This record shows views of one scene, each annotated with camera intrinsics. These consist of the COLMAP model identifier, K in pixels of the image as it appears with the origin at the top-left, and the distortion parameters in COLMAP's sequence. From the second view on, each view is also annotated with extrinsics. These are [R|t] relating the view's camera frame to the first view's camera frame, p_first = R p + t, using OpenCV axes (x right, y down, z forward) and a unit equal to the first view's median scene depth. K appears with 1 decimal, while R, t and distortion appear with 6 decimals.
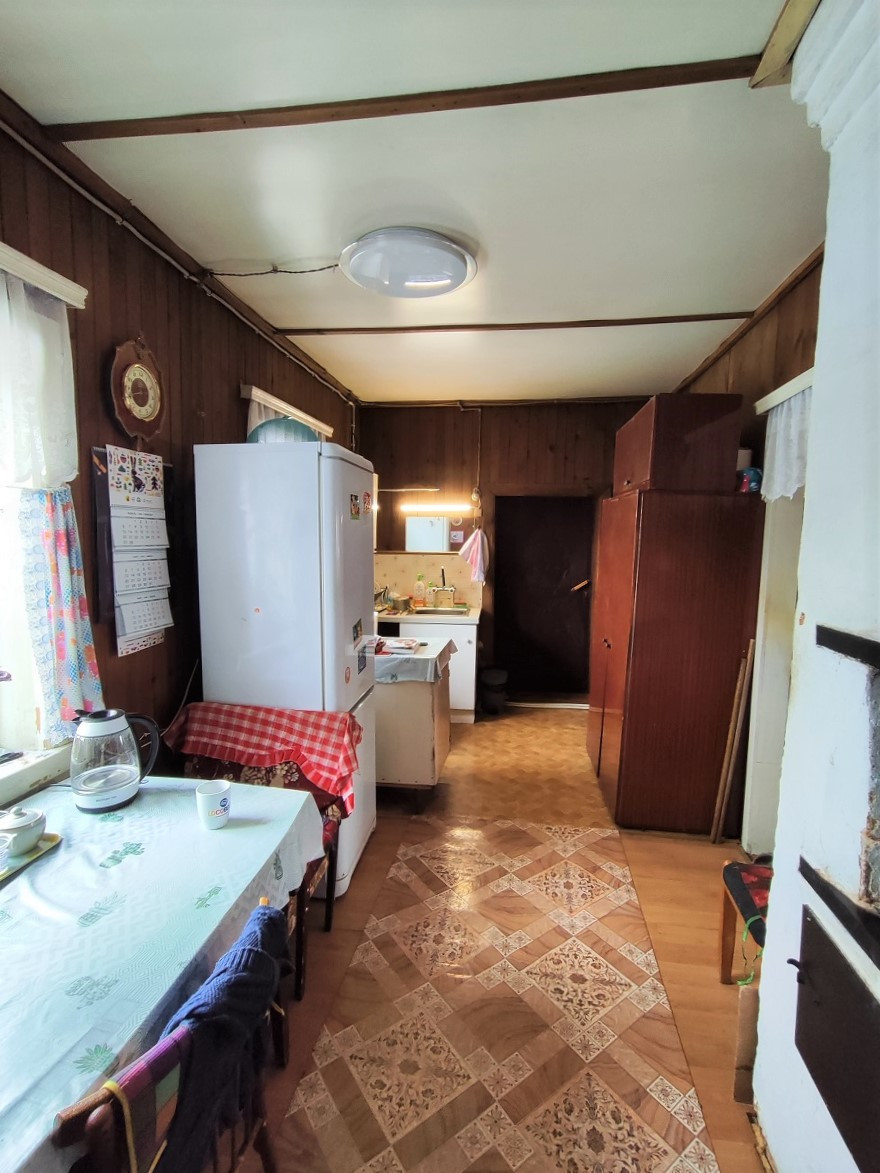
lens RADIAL K [[581.0, 0, 441.7], [0, 581.0, 592.4], [0, 0, 1]] dist [-0.002817, 0.010004]
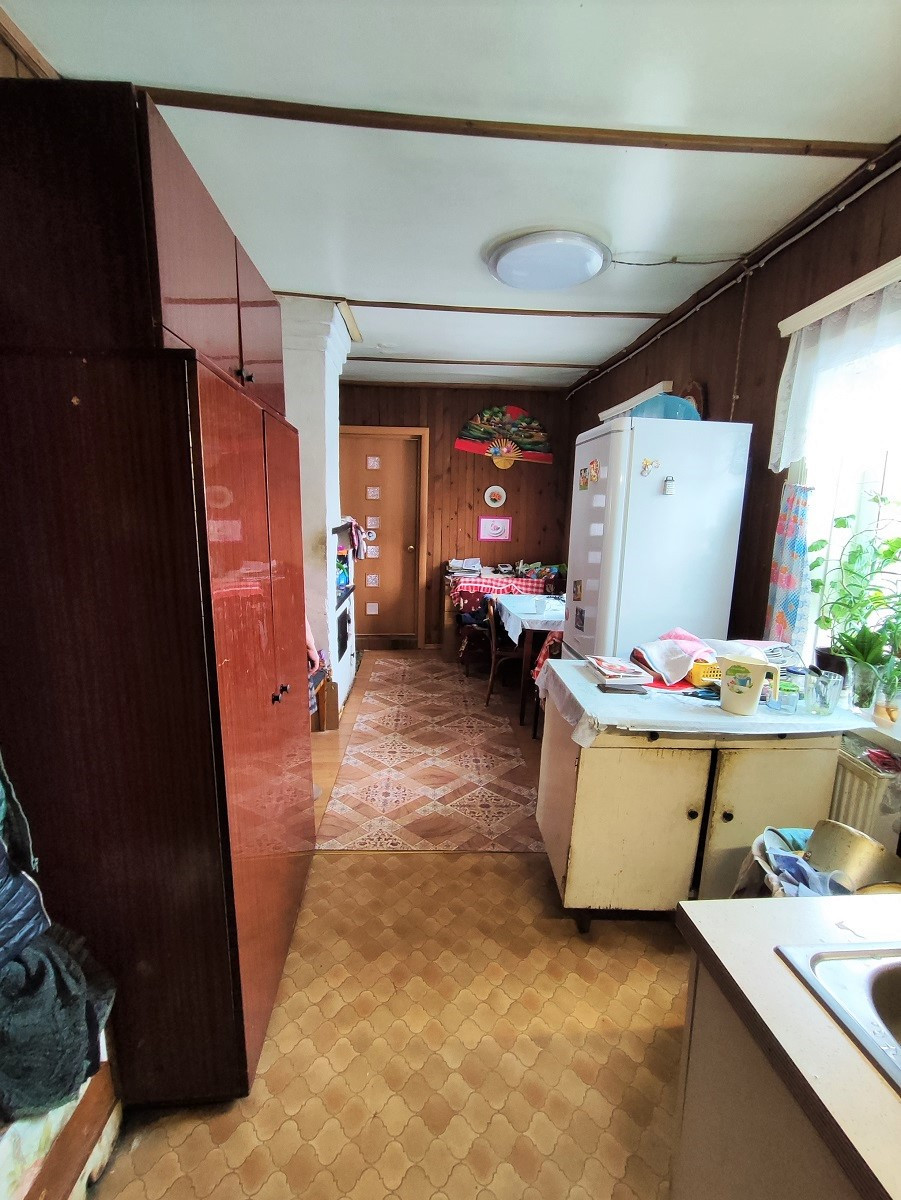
lens RADIAL K [[594.3, 0, 449.5], [0, 594.3, 599.3], [0, 0, 1]] dist [-0.002817, 0.010004]
pose [[-0.981623, -0.006986, -0.190702, 0.325616], [-0.053872, 0.968826, 0.241813, -0.183225], [0.183067, 0.247643, -0.951399, 2.082224]]
